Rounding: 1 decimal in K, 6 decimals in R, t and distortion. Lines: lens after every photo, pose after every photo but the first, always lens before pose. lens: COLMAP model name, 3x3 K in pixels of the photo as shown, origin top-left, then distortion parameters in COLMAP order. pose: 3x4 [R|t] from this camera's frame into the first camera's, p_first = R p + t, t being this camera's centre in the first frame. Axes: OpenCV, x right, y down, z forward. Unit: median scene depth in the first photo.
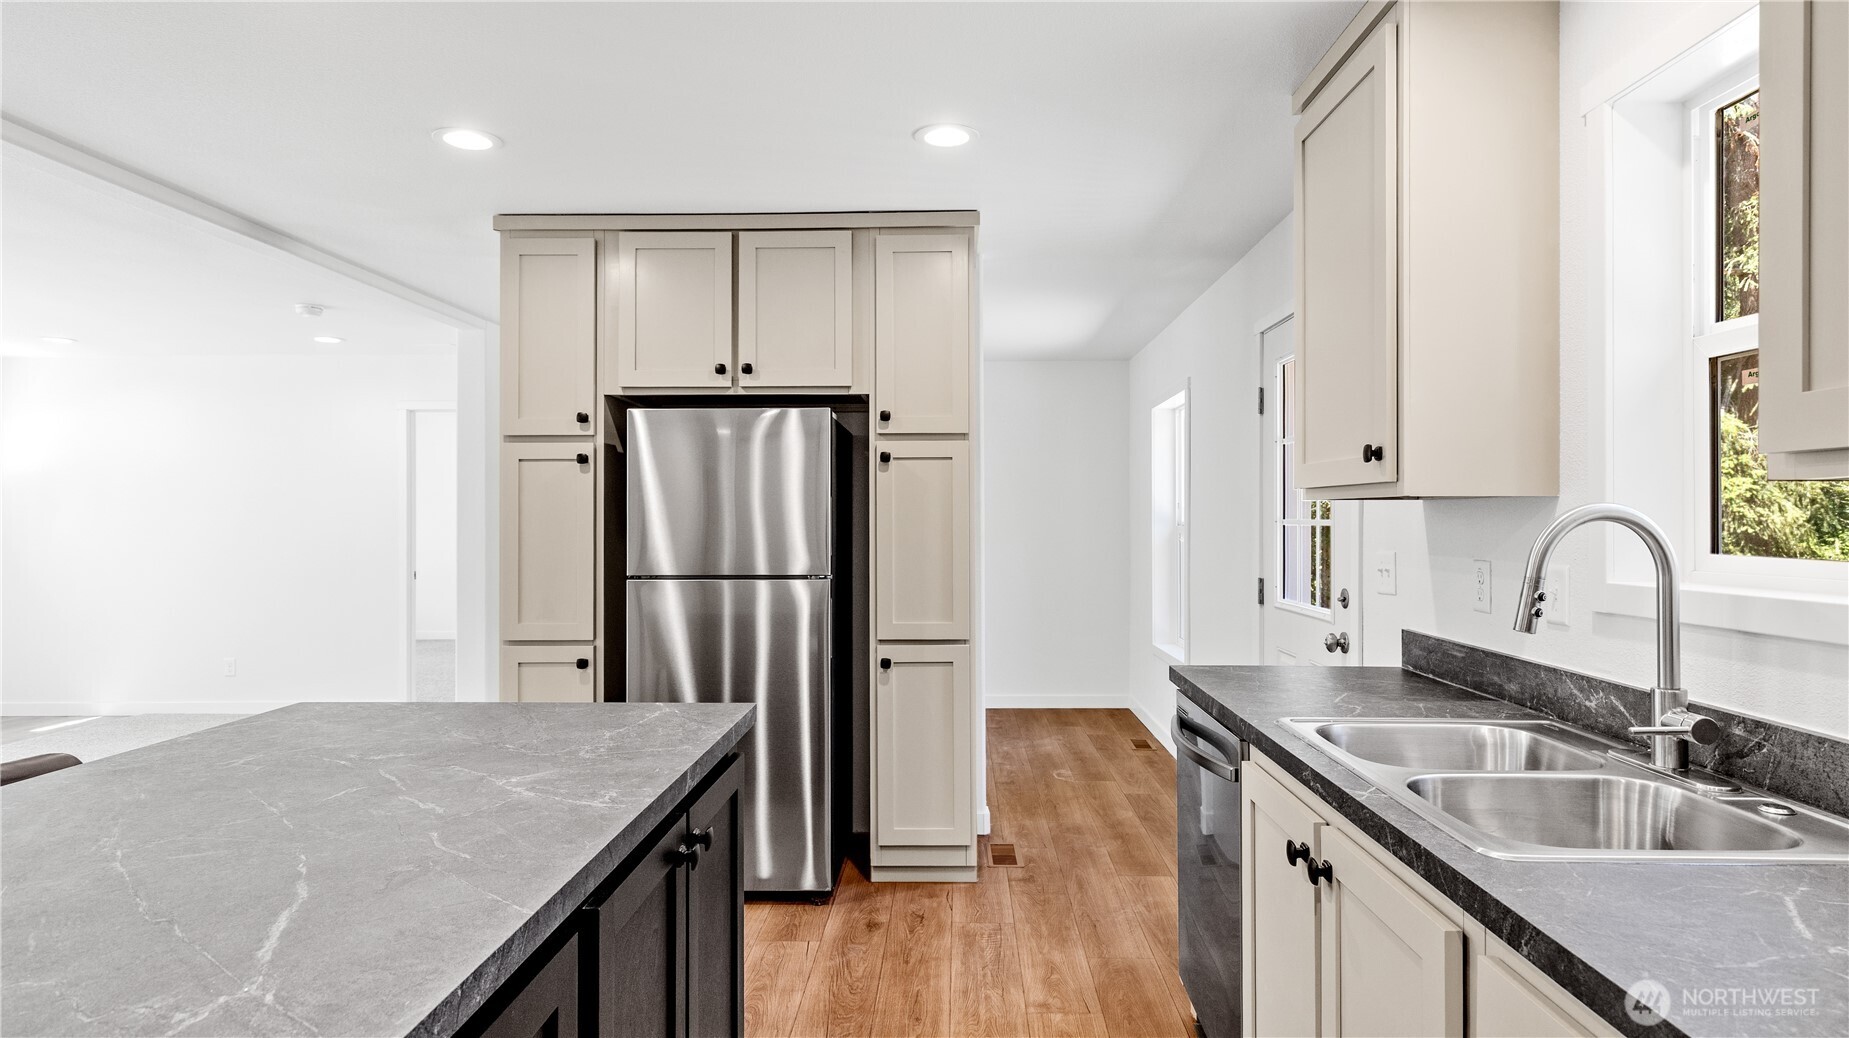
lens RADIAL K [[1021.9, 0, 934.8], [0, 1021.9, 513.3], [0, 0, 1]] dist [0.003829, 0.000017]
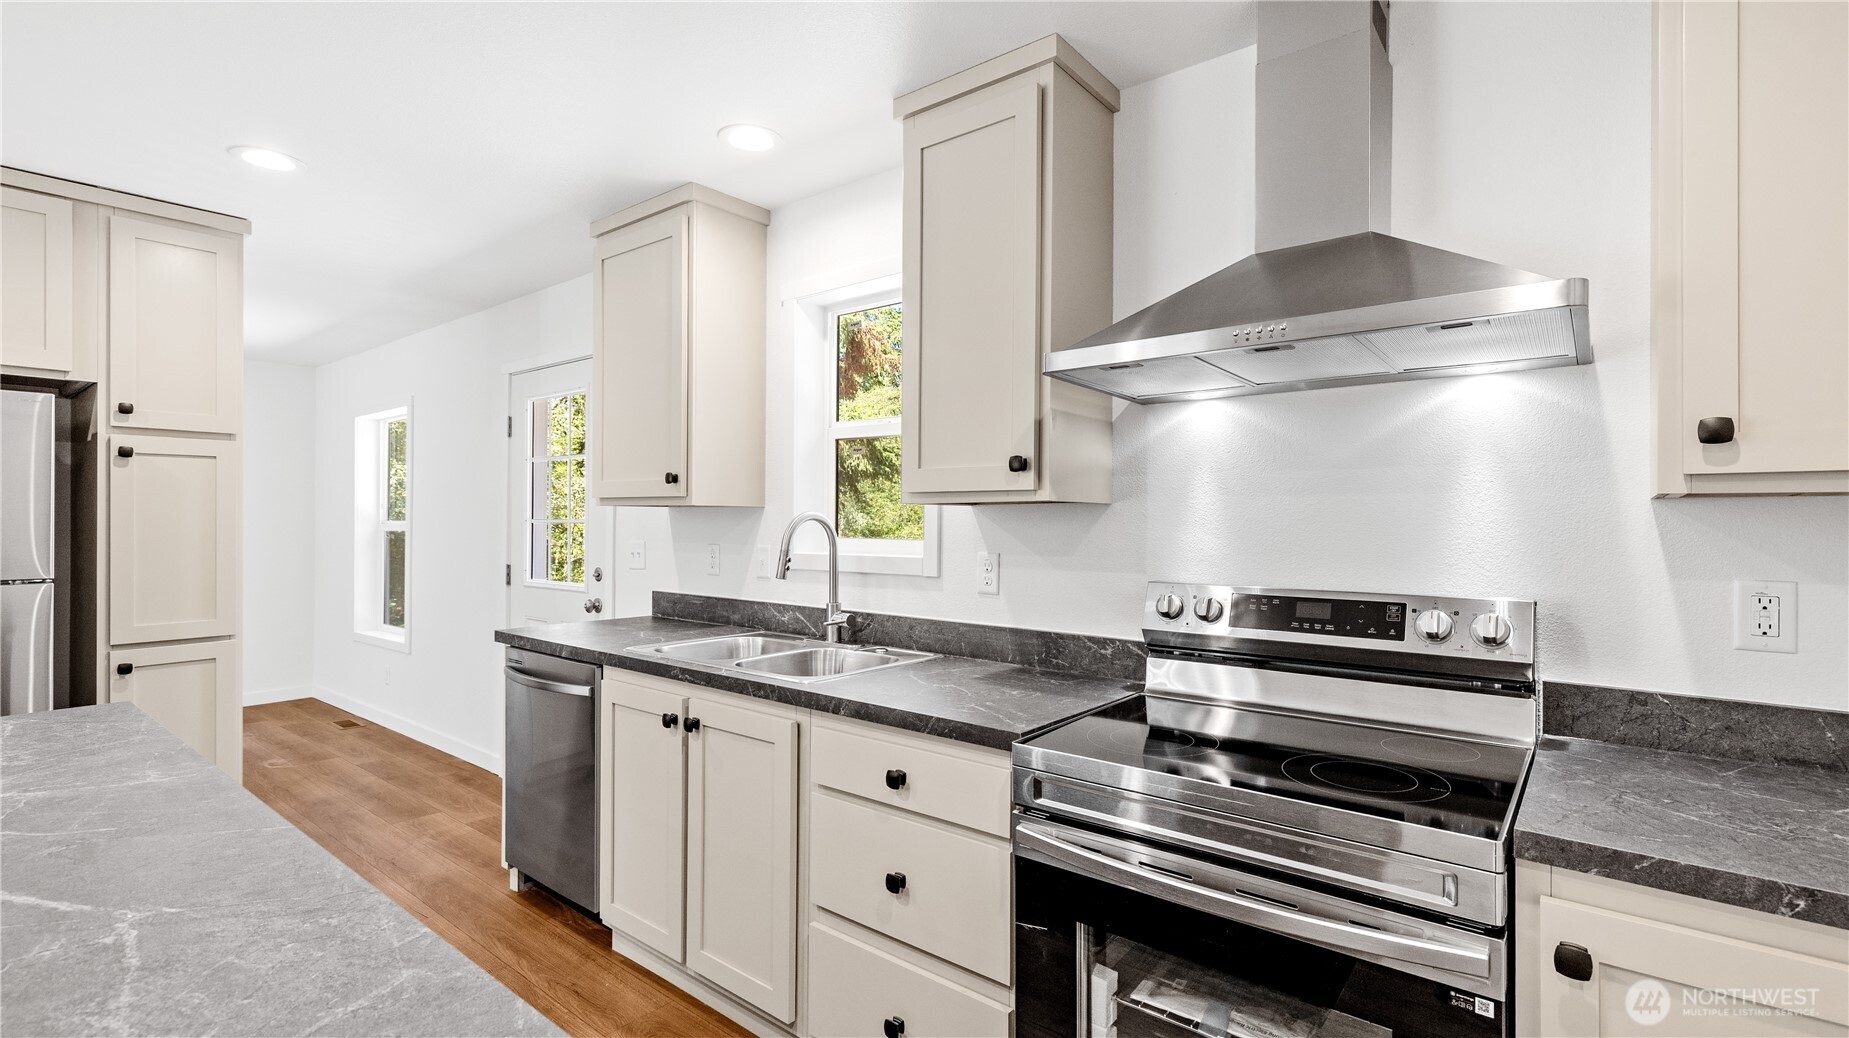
lens RADIAL K [[835.7, 0, 937.4], [0, 835.7, 517.5], [0, 0, 1]] dist [0.009779, -0.000262]
pose [[0.608338, 0.005357, 0.793660, -0.213180], [-0.008360, 0.999965, -0.000342, 0.000015], [-0.793634, -0.006427, 0.608362, -0.077826]]
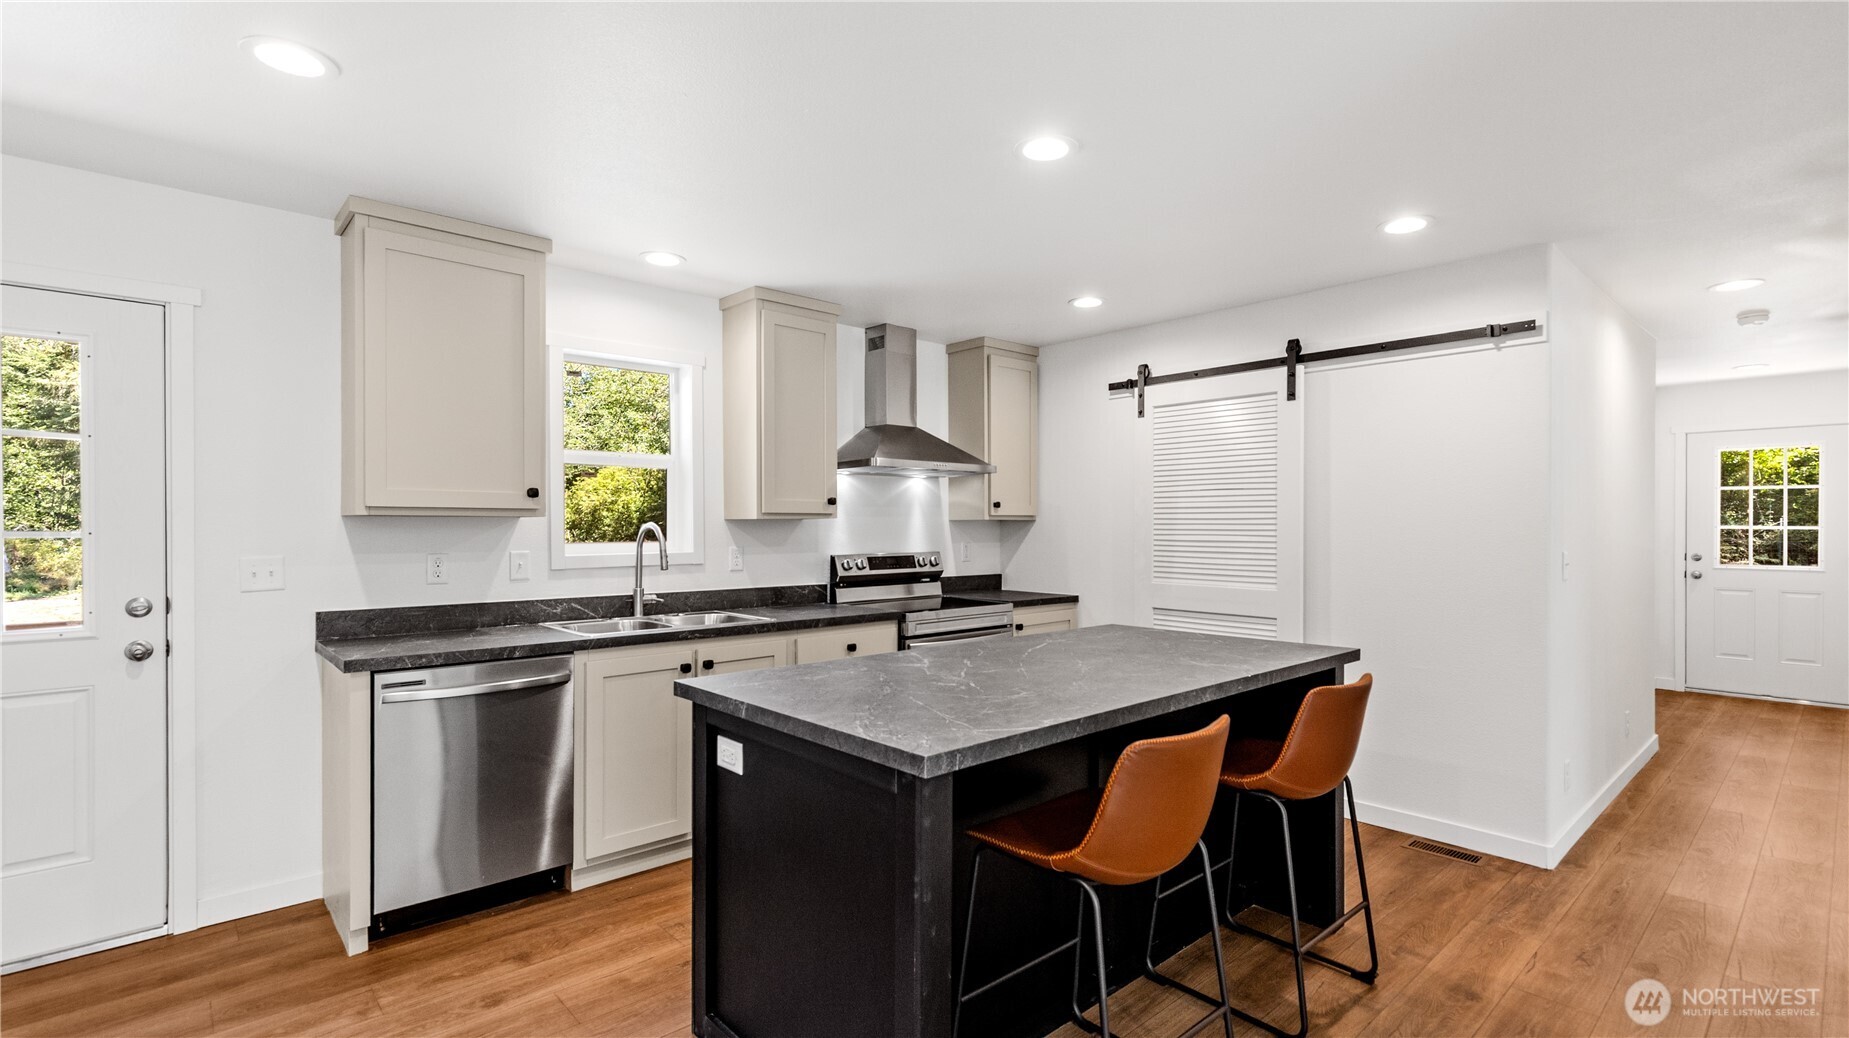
lens RADIAL K [[842.8, 0, 930.2], [0, 842.8, 523.5], [0, 0, 1]] dist [0.016180, 0.000329]
pose [[-0.686874, 0.001770, 0.726774, -0.685121], [-0.002509, 0.999985, -0.004807, 0.000093], [-0.726772, -0.005125, -0.686859, 0.899322]]
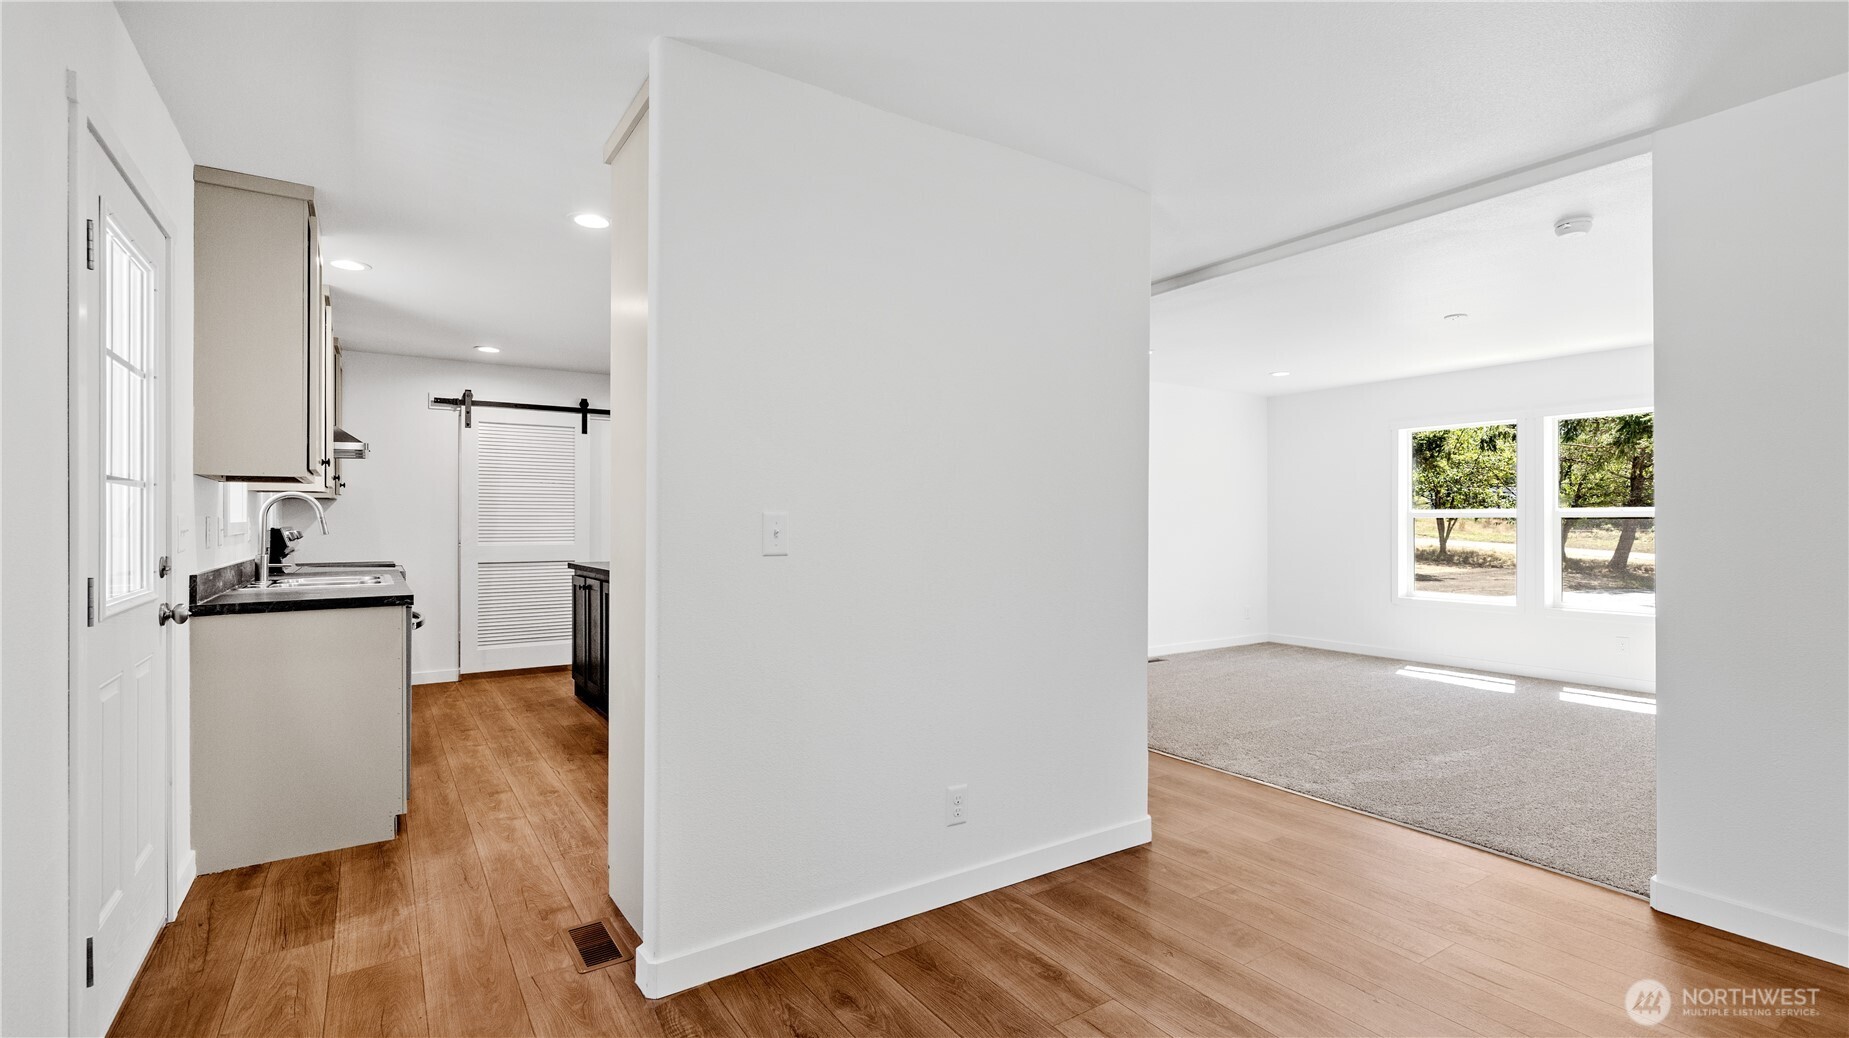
lens RADIAL K [[835.7, 0, 937.4], [0, 835.7, 517.5], [0, 0, 1]] dist [0.009779, -0.000262]
pose [[-0.815450, -0.000833, -0.578826, 0.237837], [0.004369, 0.999962, -0.007594, 0.040421], [0.578810, -0.008721, -0.815415, 1.810525]]
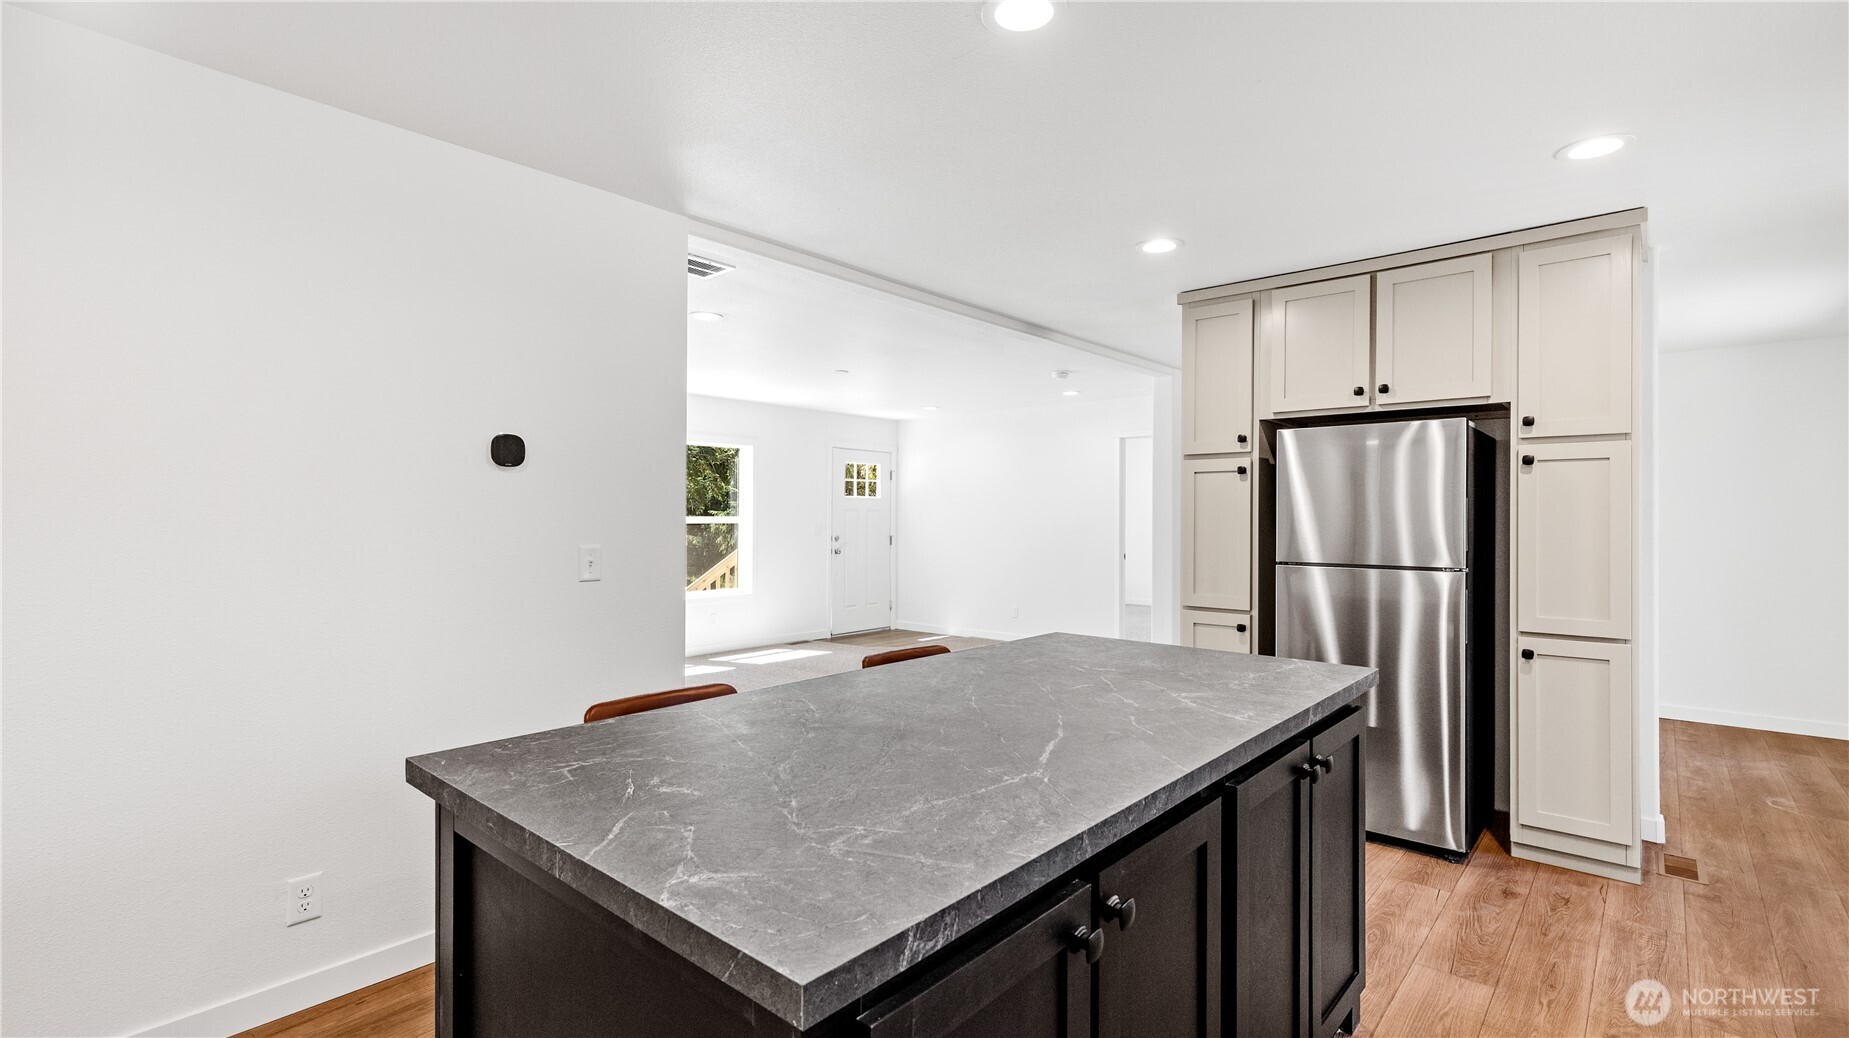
lens RADIAL K [[831.1, 0, 936.1], [0, 831.1, 514.6], [0, 0, 1]] dist [0.004554, -0.000463]
pose [[0.768449, 0.003866, -0.639899, 0.033167], [-0.001903, 0.999991, 0.003756, -0.000215], [0.639908, -0.001669, 0.768450, -0.060206]]
